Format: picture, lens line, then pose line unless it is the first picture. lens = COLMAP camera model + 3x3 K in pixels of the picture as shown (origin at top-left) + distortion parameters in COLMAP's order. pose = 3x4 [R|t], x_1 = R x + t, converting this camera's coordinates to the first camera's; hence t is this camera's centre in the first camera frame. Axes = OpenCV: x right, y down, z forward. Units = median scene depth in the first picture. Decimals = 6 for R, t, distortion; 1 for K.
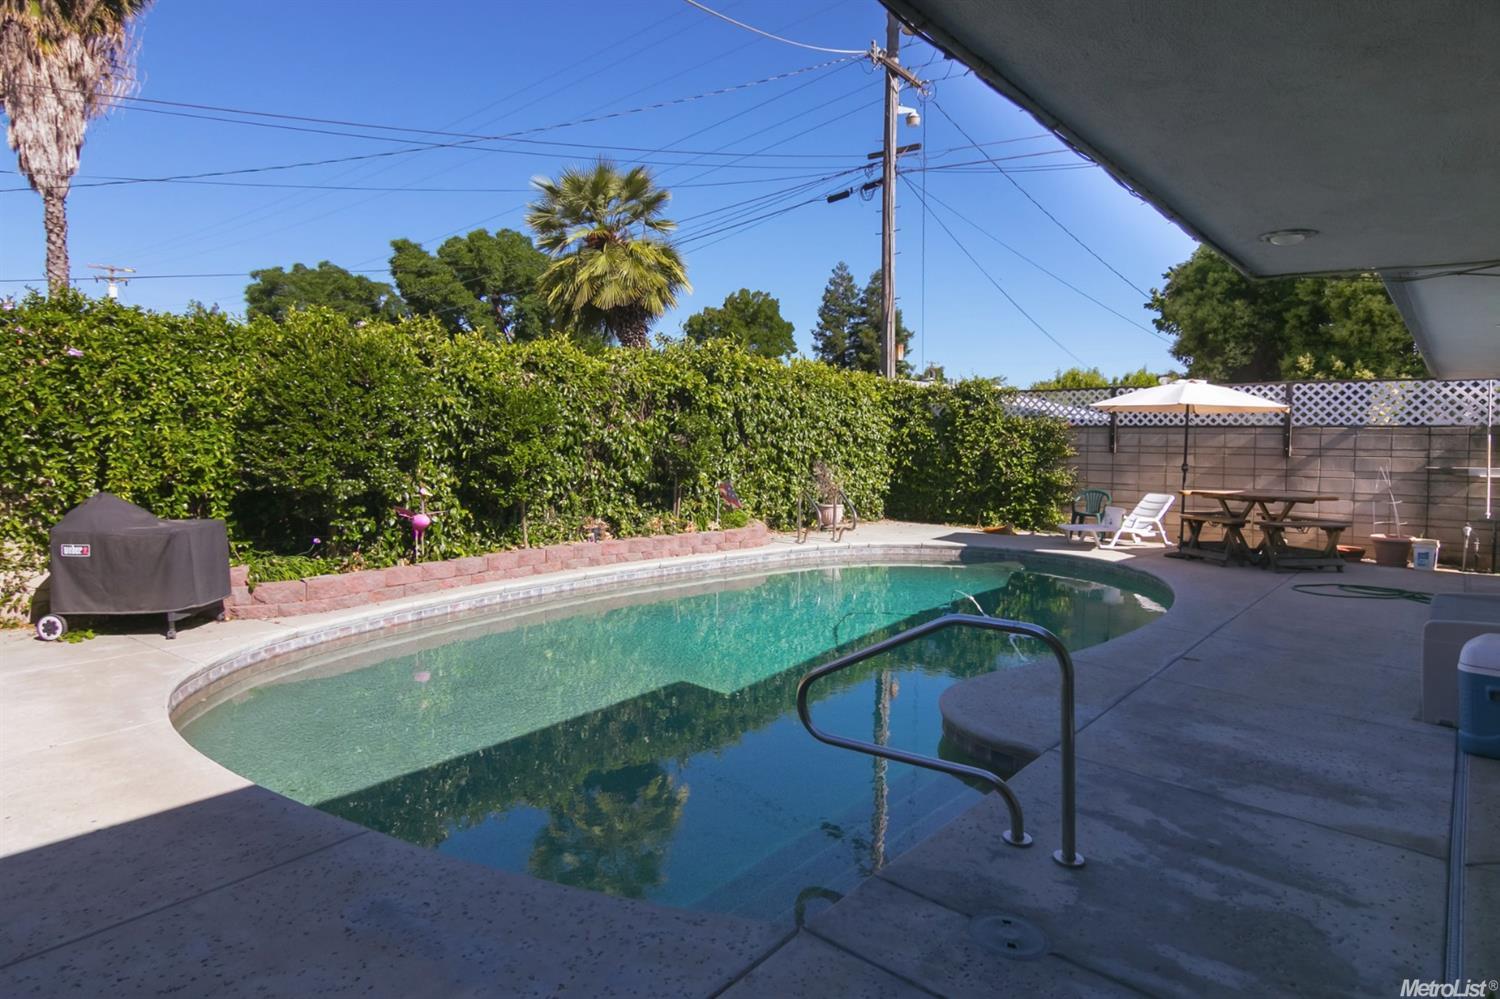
lens RADIAL K [[860.7, 0, 755.3], [0, 860.7, 459.7], [0, 0, 1]] dist [0.001786, -0.000736]
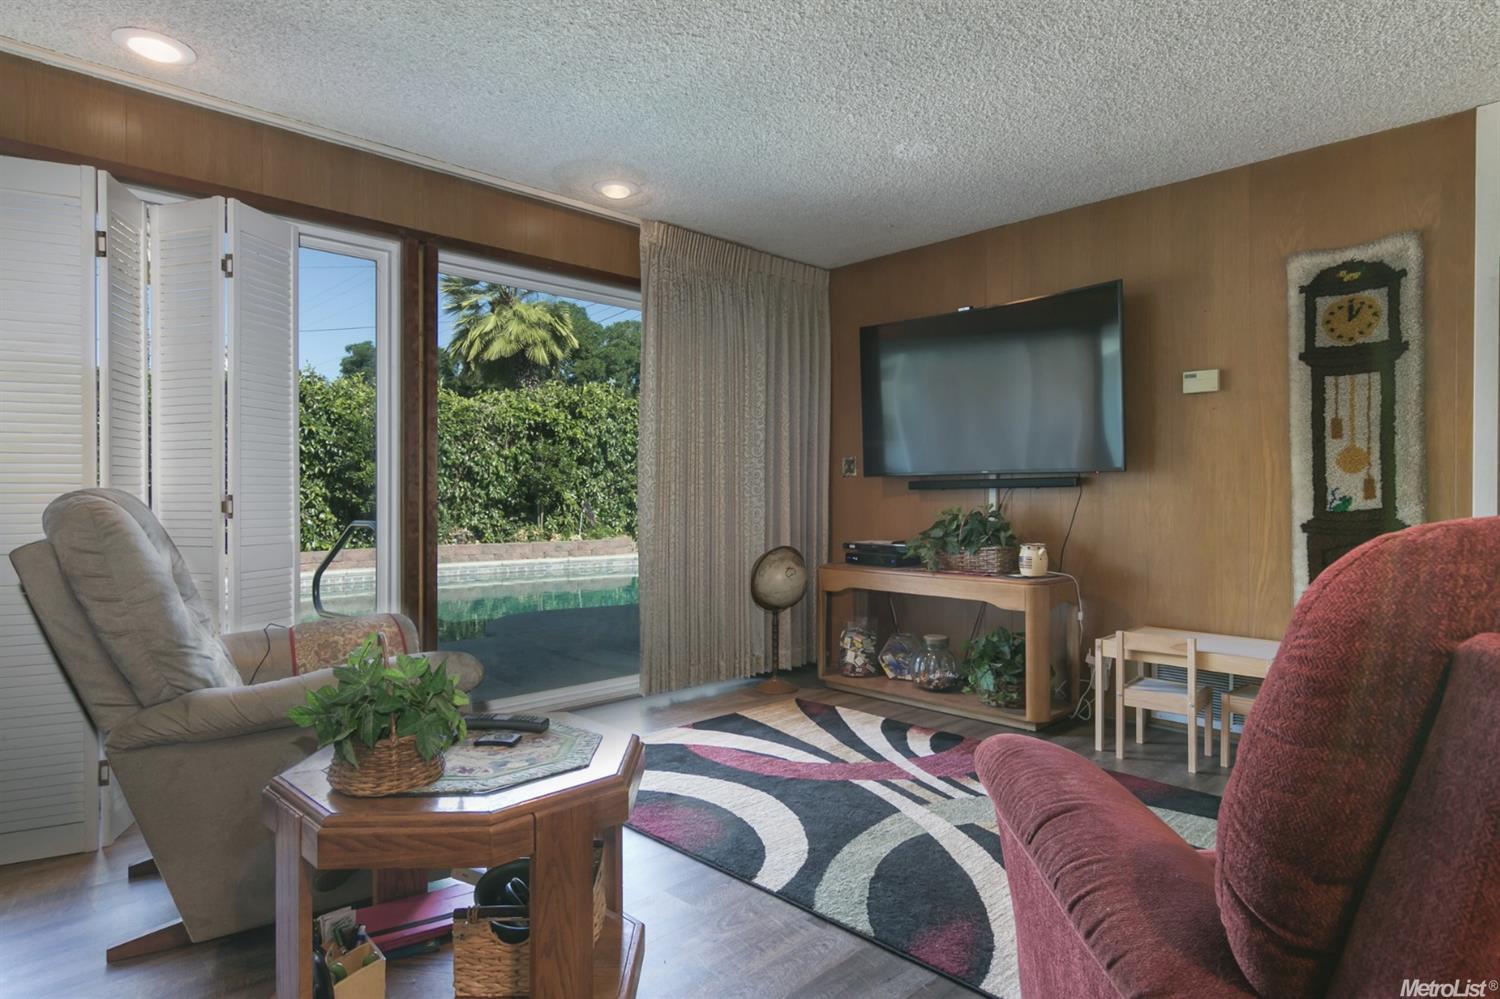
lens RADIAL K [[833.8, 0, 763.4], [0, 833.8, 500.4], [0, 0, 1]] dist [-0.002232, 0.000023]
pose [[0.993717, -0.005021, -0.111805, 0.362606], [0.002445, 0.999729, -0.023167, 0.055966], [0.111891, 0.022748, 0.993460, -0.129744]]
